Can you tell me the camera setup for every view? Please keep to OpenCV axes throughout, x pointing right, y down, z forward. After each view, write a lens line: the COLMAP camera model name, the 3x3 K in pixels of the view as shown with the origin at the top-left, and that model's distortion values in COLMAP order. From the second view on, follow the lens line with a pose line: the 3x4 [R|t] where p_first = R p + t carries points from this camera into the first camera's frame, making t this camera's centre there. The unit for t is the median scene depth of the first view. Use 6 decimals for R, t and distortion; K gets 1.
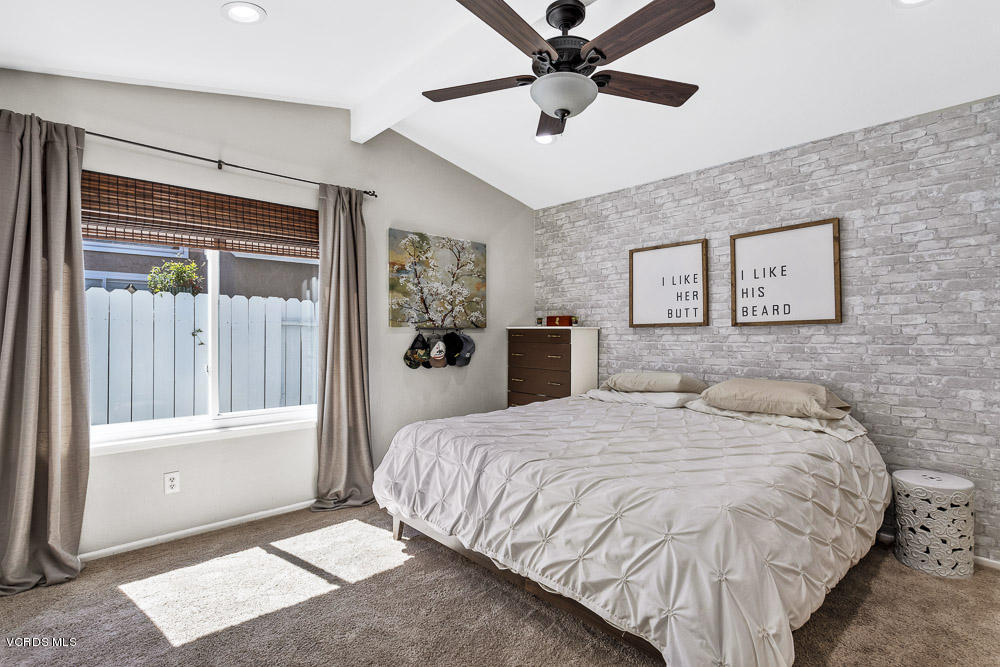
lens RADIAL K [[484.0, 0, 501.8], [0, 484.0, 334.6], [0, 0, 1]] dist [-0.005388, 0.004082]
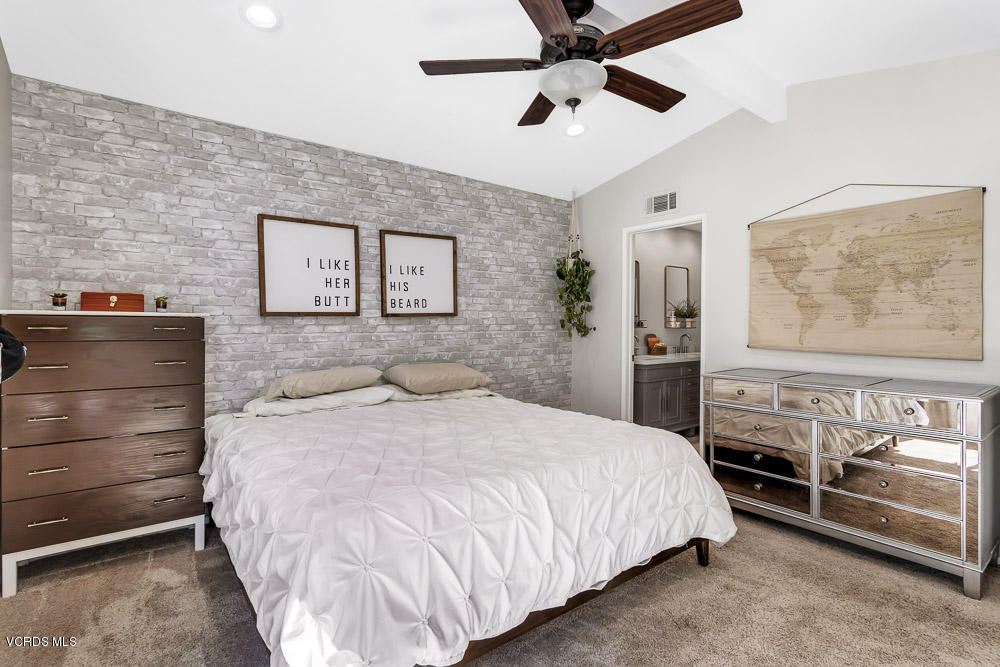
lens RADIAL K [[519.3, 0, 502.4], [0, 519.3, 325.5], [0, 0, 1]] dist [0.019940, 0.000208]
pose [[0.059420, -0.002999, 0.998229, -0.601967], [0.002258, 0.999993, 0.002870, -0.001138], [-0.998230, 0.002083, 0.059427, 0.646951]]
